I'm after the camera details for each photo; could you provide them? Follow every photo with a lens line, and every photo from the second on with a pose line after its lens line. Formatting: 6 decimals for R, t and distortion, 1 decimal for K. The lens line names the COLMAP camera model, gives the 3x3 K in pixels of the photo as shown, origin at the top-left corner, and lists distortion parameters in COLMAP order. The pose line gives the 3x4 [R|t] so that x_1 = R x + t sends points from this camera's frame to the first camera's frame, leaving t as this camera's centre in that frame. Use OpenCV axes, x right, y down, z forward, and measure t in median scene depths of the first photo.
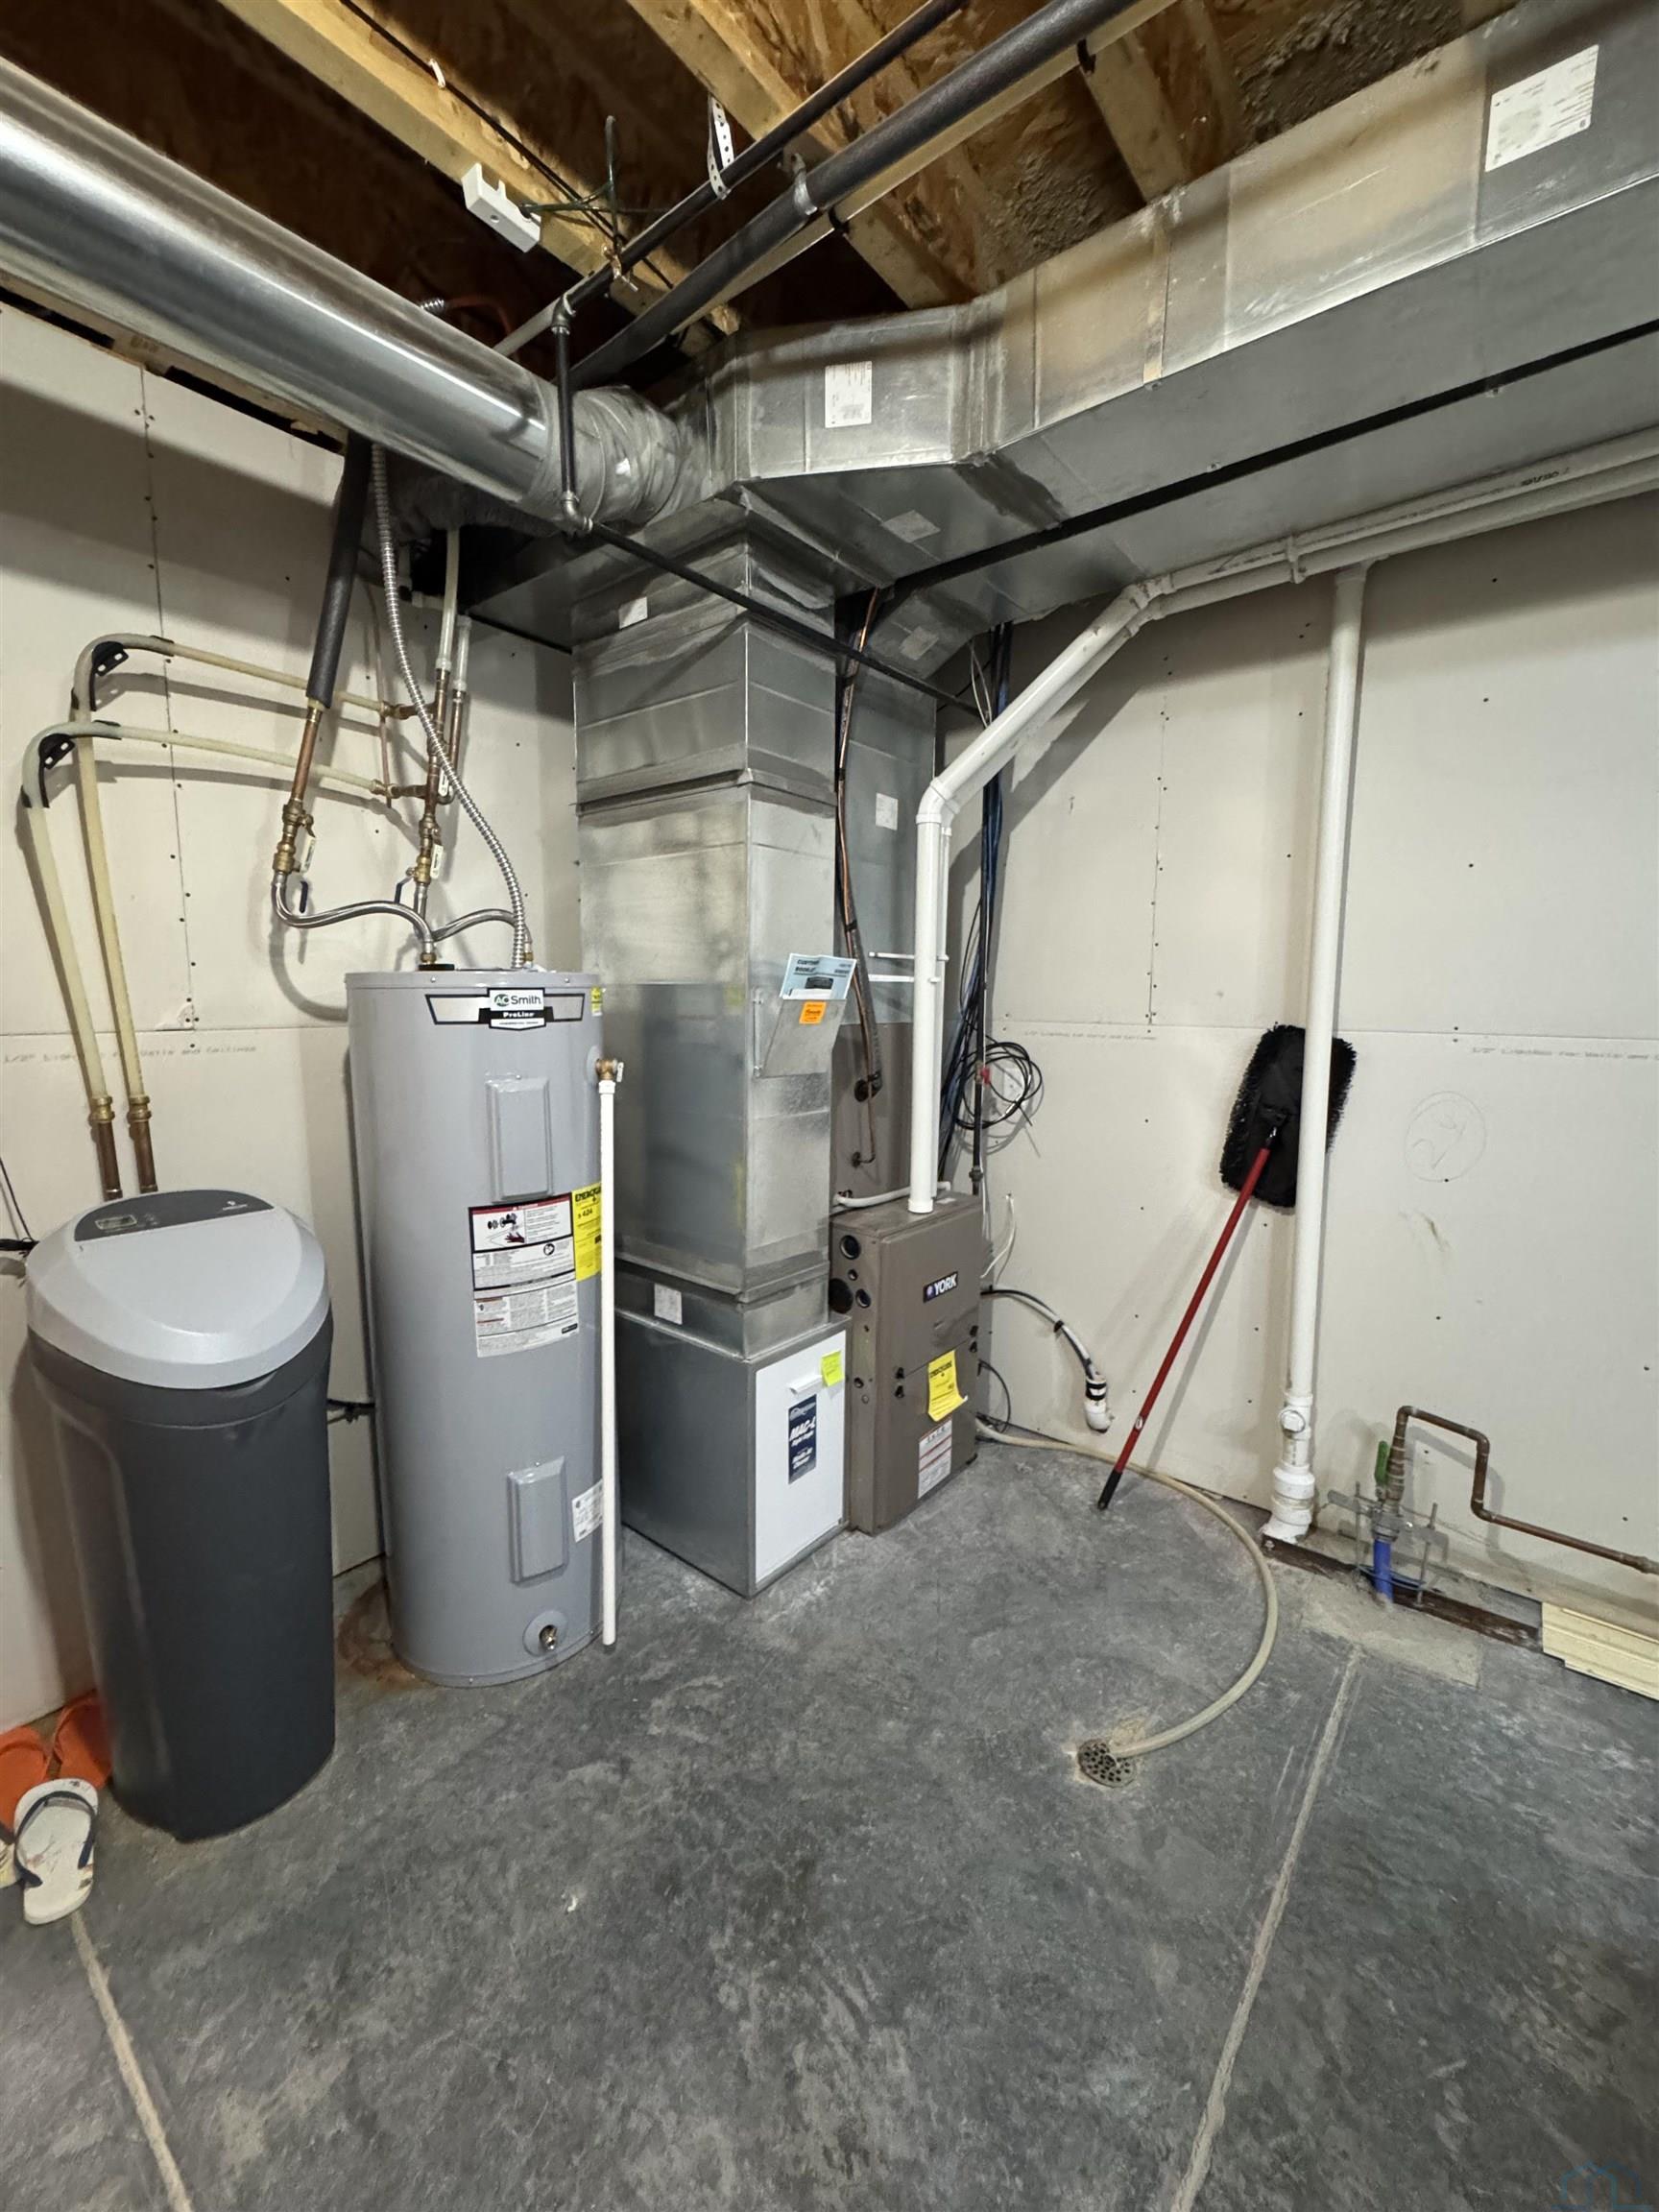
lens RADIAL K [[884.6, 0, 832.3], [0, 884.6, 1104.1], [0, 0, 1]] dist [-0.001914, 0.000149]
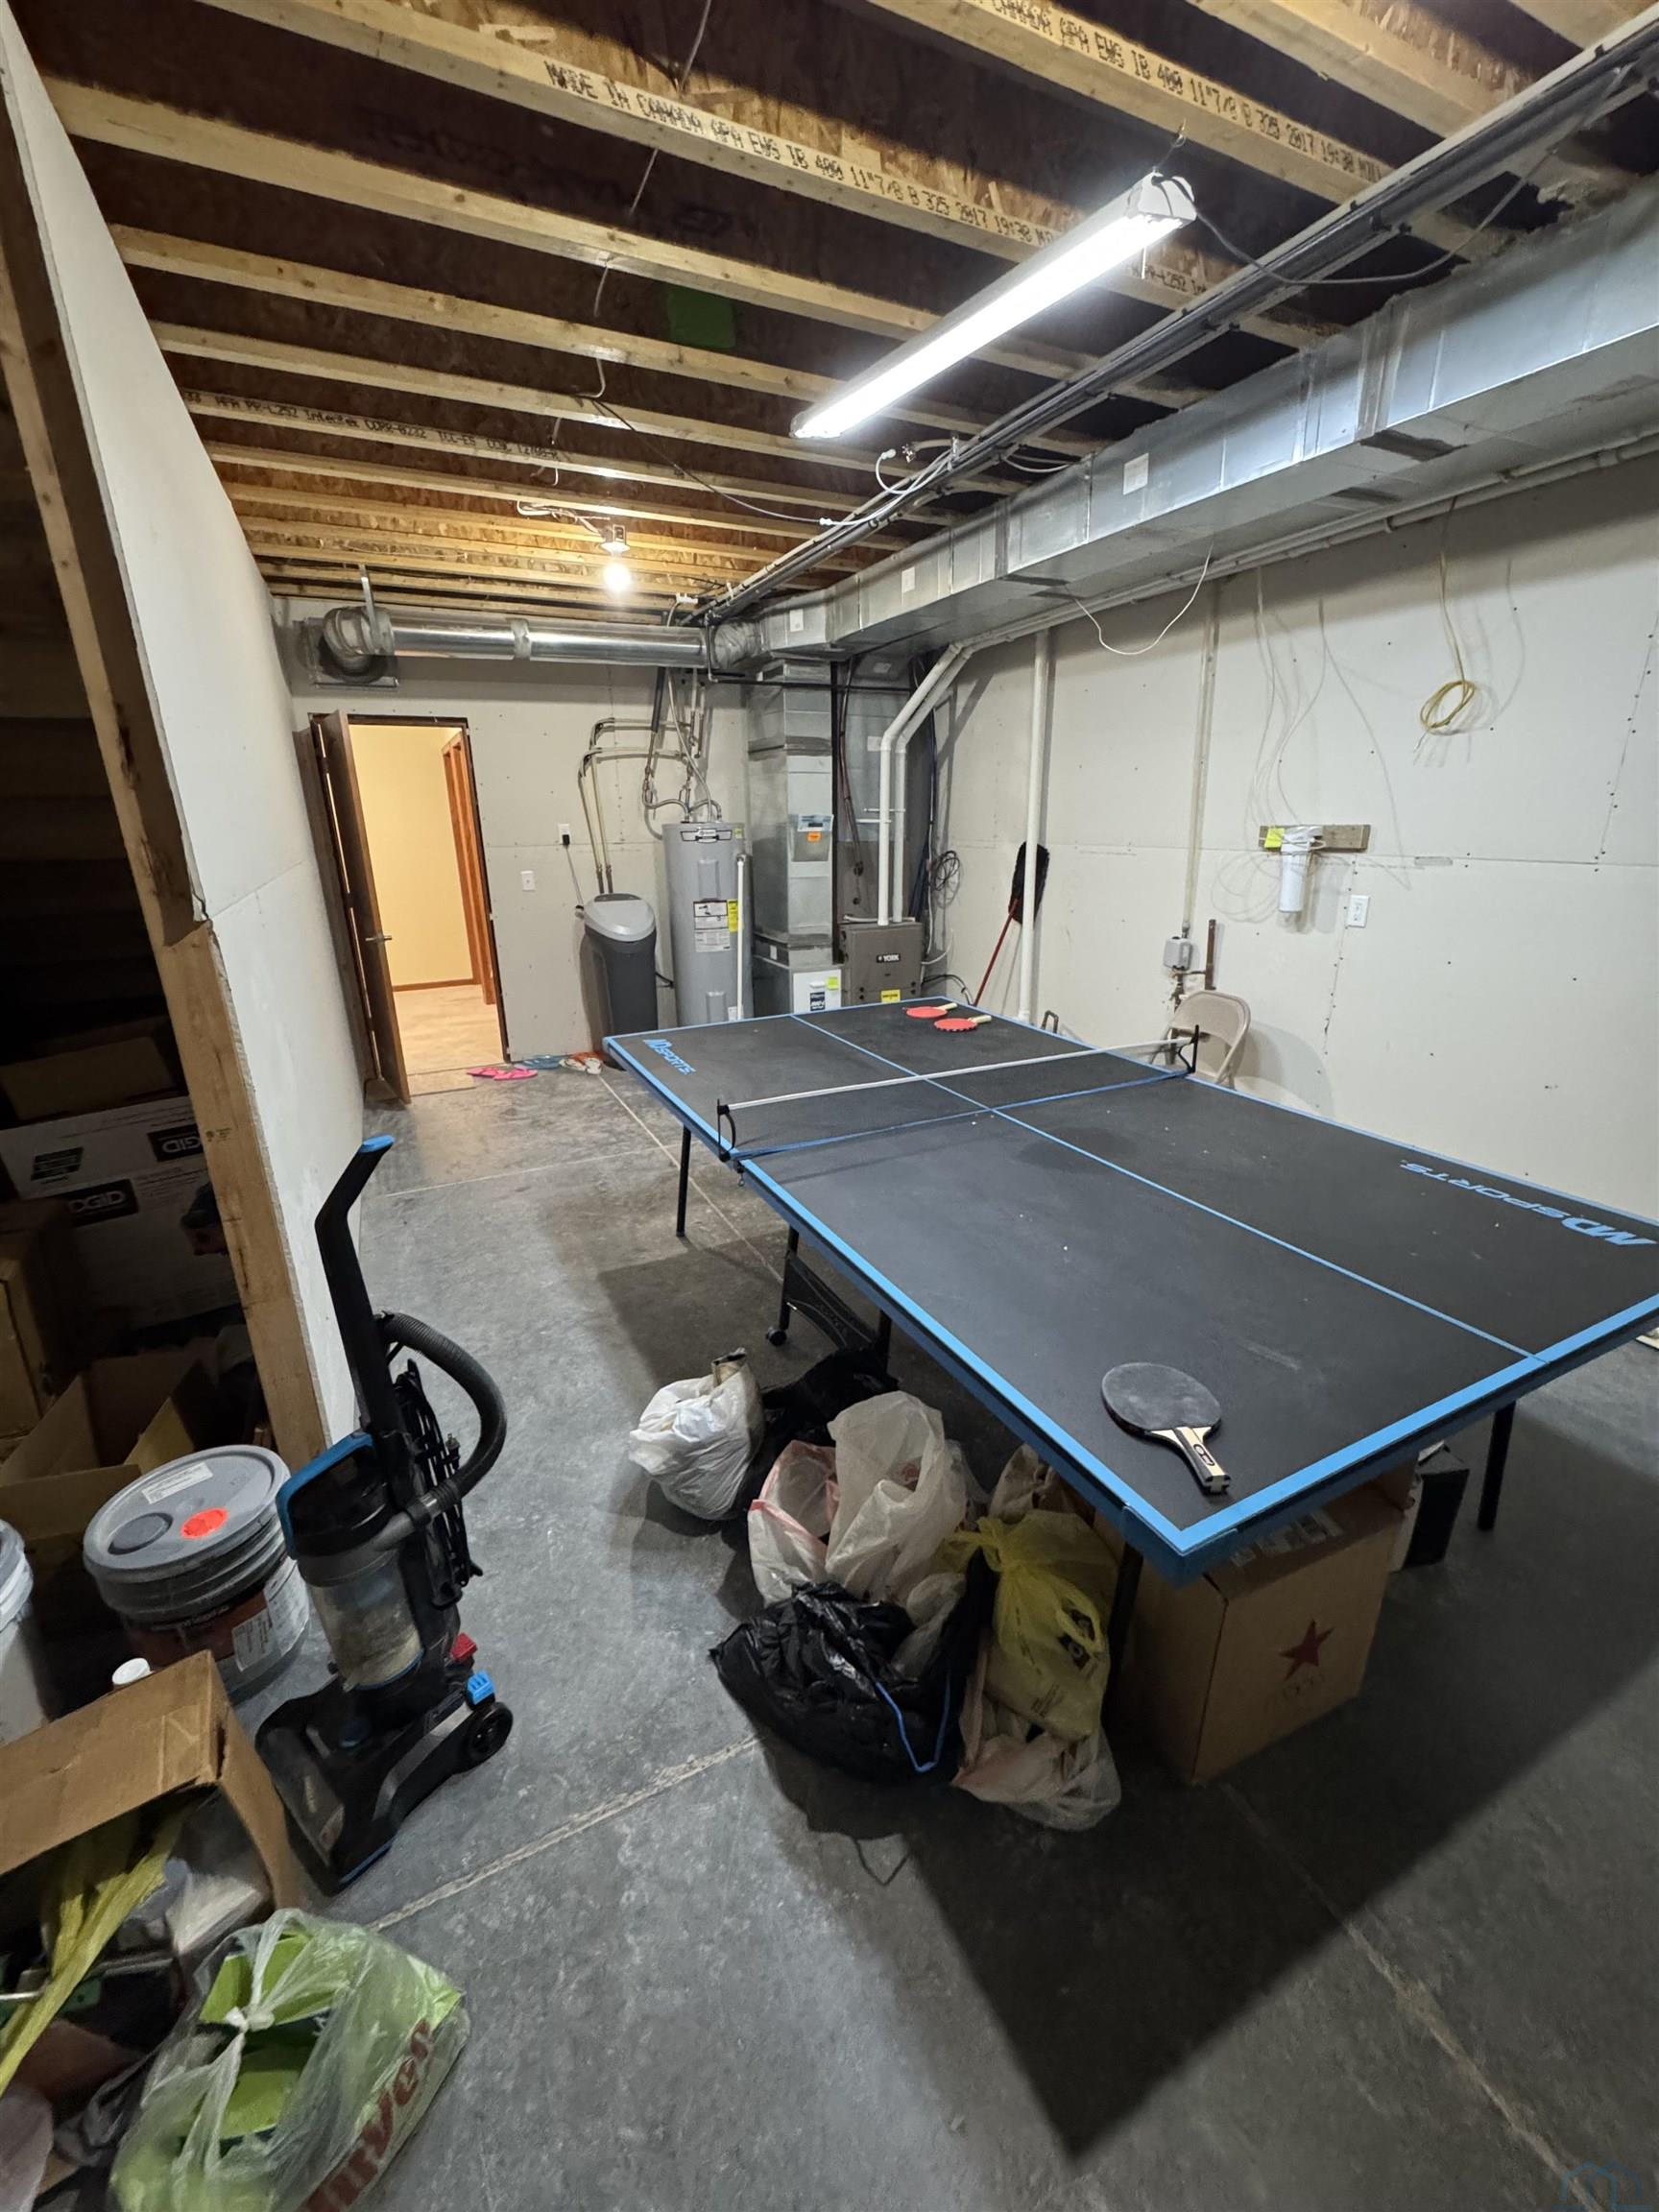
lens RADIAL K [[884.6, 0, 828.5], [0, 884.6, 1109.8], [0, 0, 1]] dist [-0.001914, 0.000149]
pose [[0.906381, 0.115623, -0.406331, 1.266969], [-0.034764, 0.978970, 0.201022, 0.175774], [0.421029, -0.168077, 0.891339, -1.575813]]
